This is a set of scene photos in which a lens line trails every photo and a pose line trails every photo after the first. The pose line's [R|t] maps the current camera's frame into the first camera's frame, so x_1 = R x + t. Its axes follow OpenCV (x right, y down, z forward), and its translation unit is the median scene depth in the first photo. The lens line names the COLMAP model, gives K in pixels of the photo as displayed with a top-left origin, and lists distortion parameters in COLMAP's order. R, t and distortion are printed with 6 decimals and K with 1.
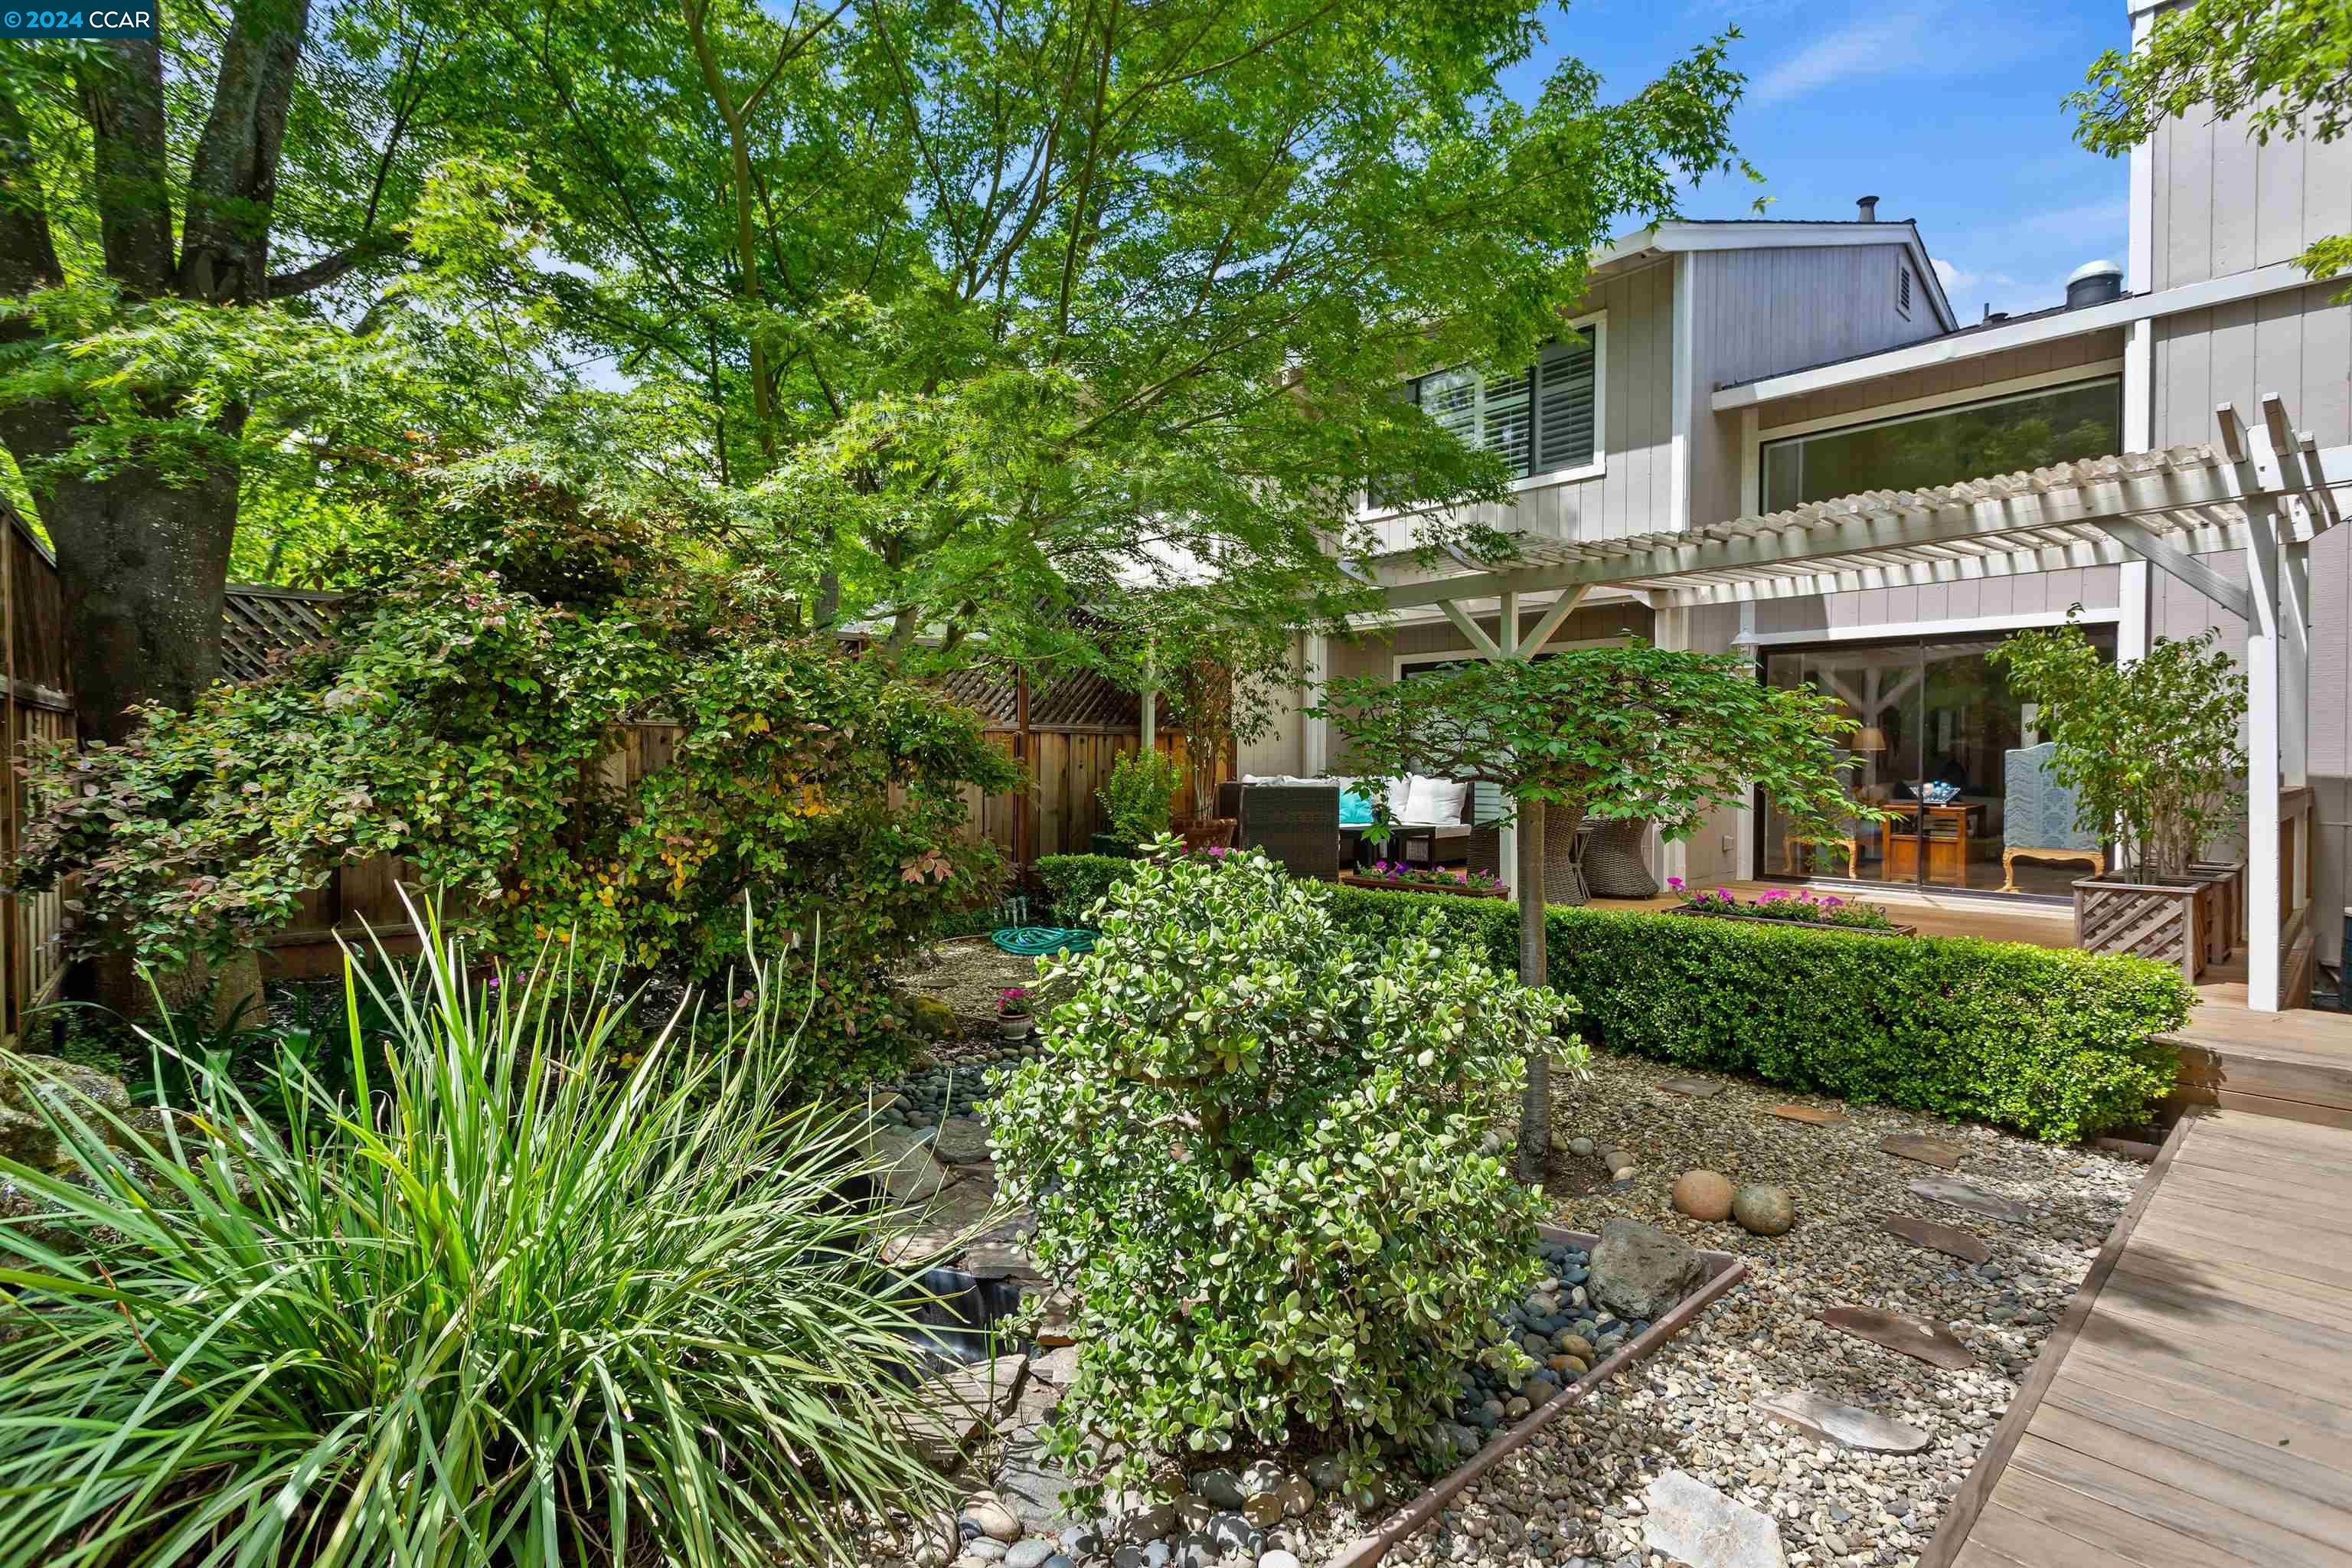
lens RADIAL K [[1114.7, 0, 1175.9], [0, 1114.7, 783.2], [0, 0, 1]] dist [0.002266, 0.000365]
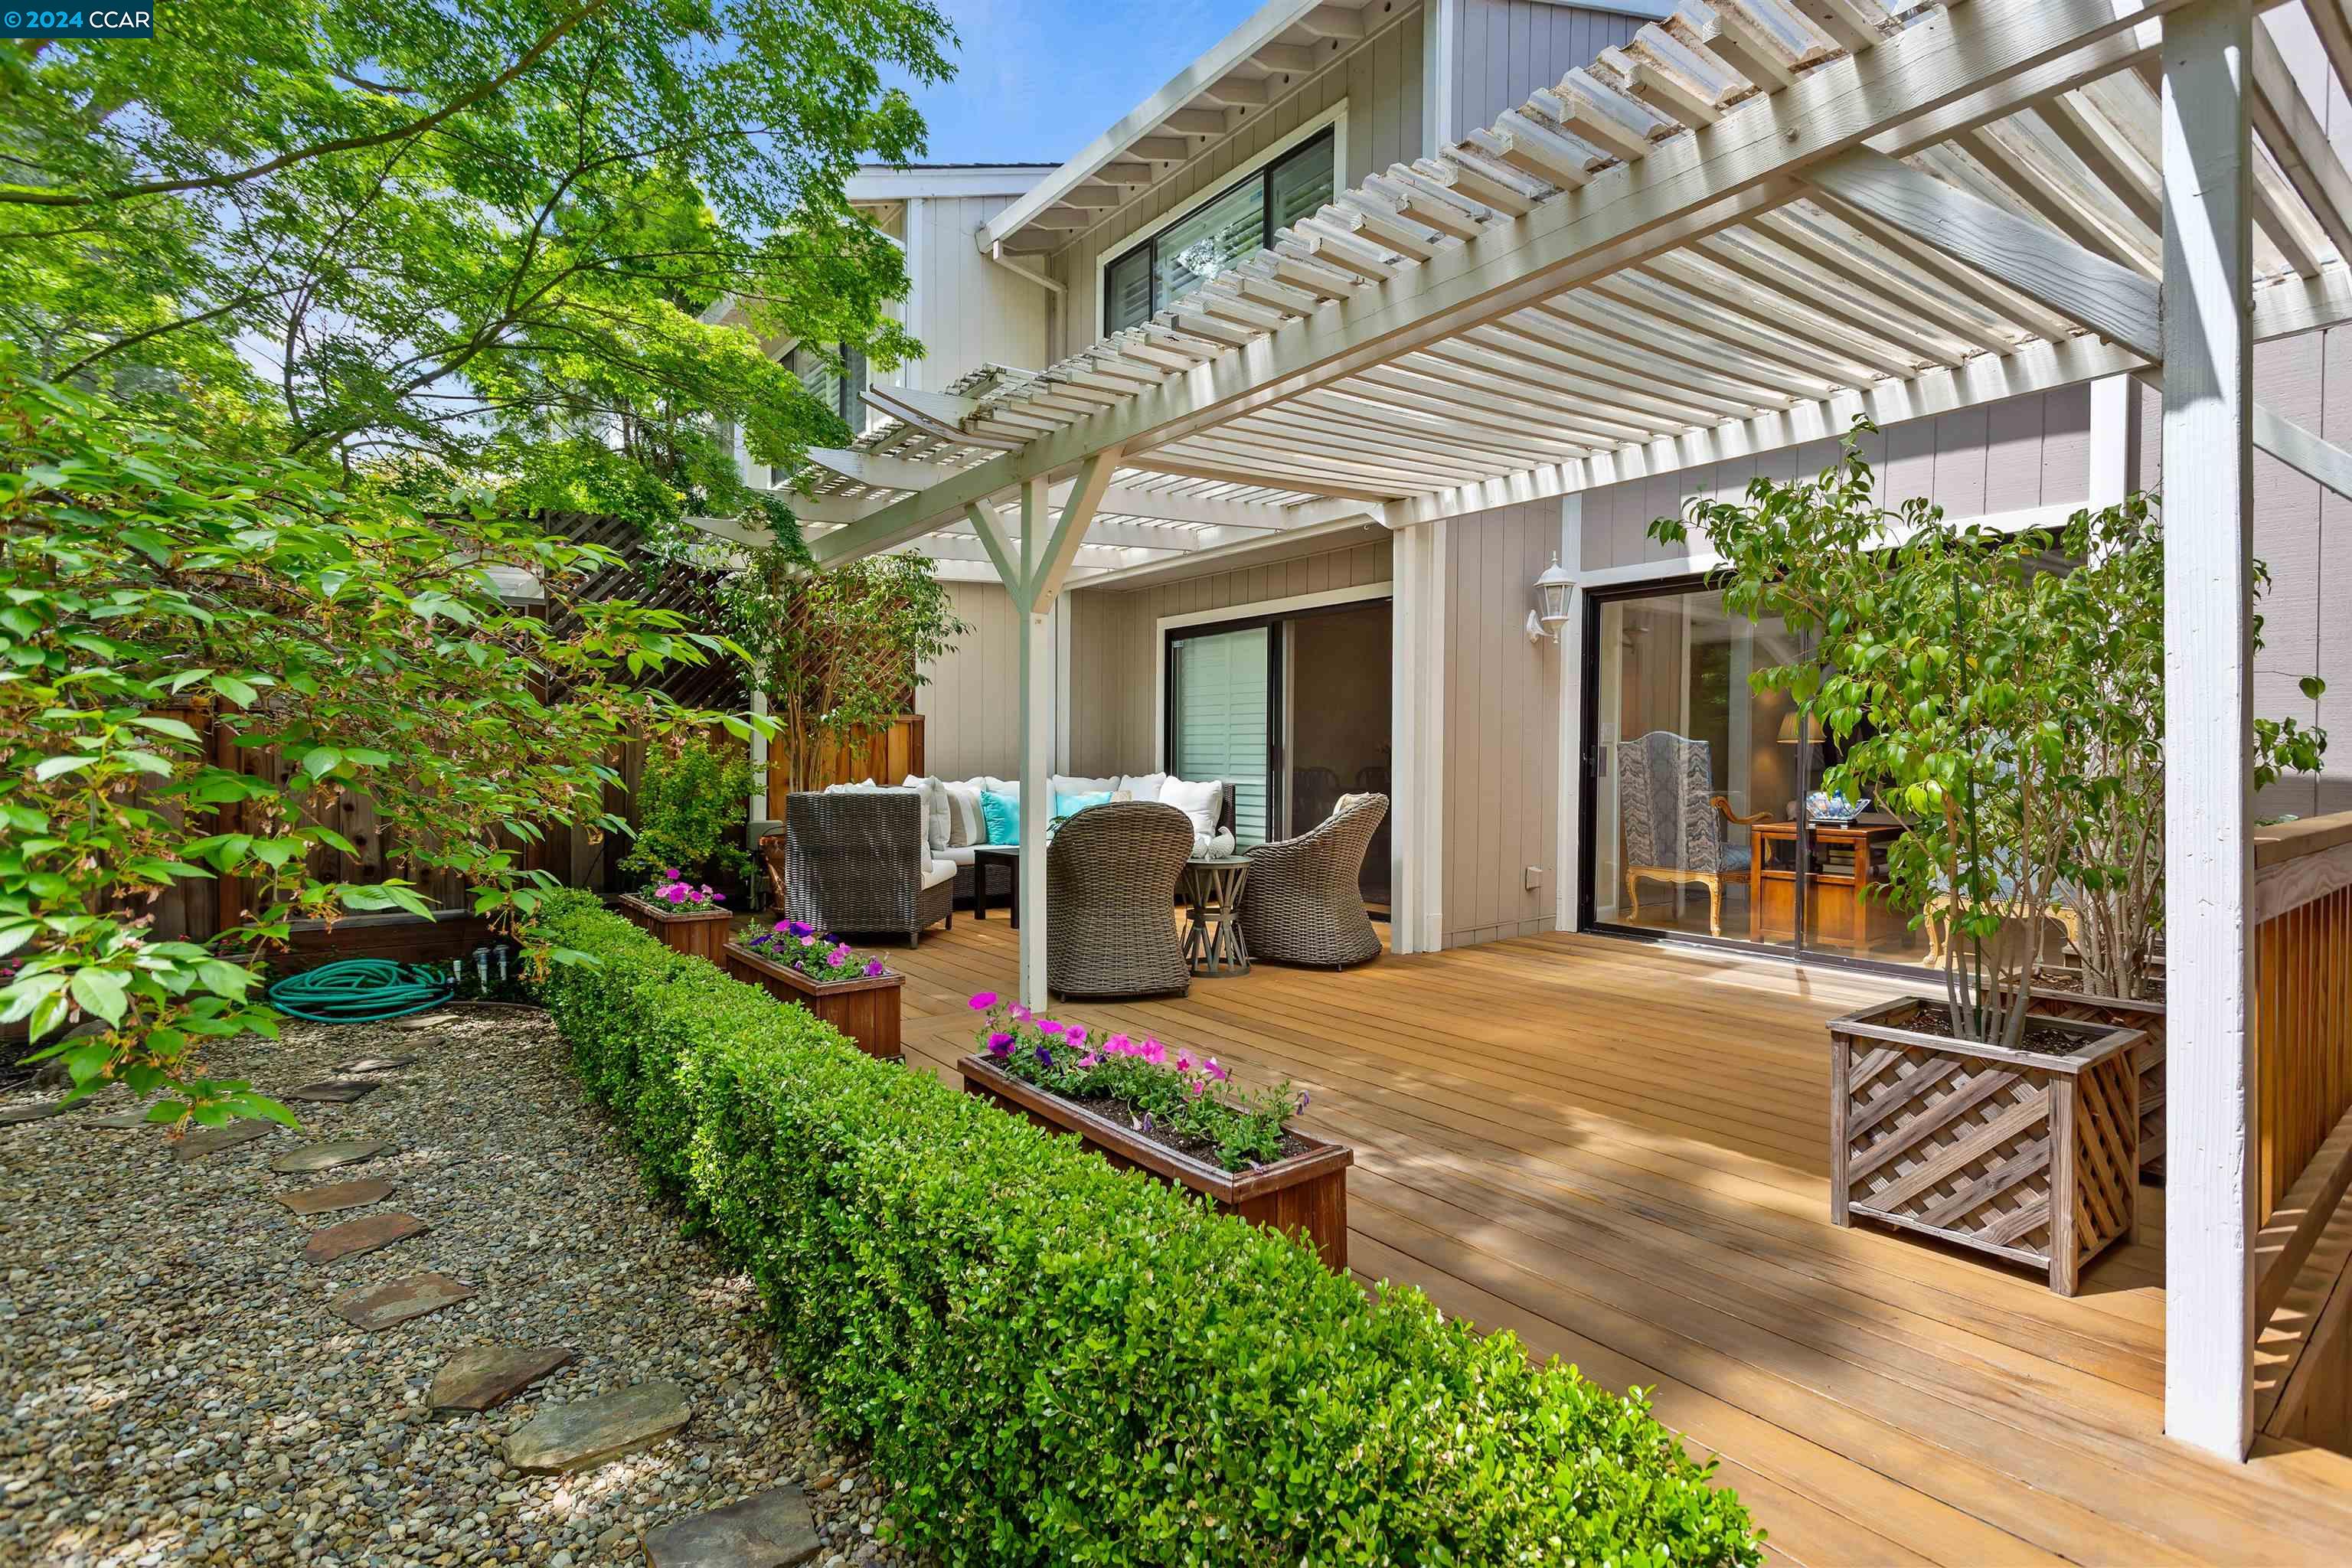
lens RADIAL K [[1114.7, 0, 1174.1], [0, 1114.7, 770.0], [0, 0, 1]] dist [0.002266, 0.000365]
pose [[0.995265, -0.004094, -0.097113, 0.589661], [0.003340, 0.999963, -0.007923, -0.011782], [0.097142, 0.007561, 0.995242, 0.526207]]
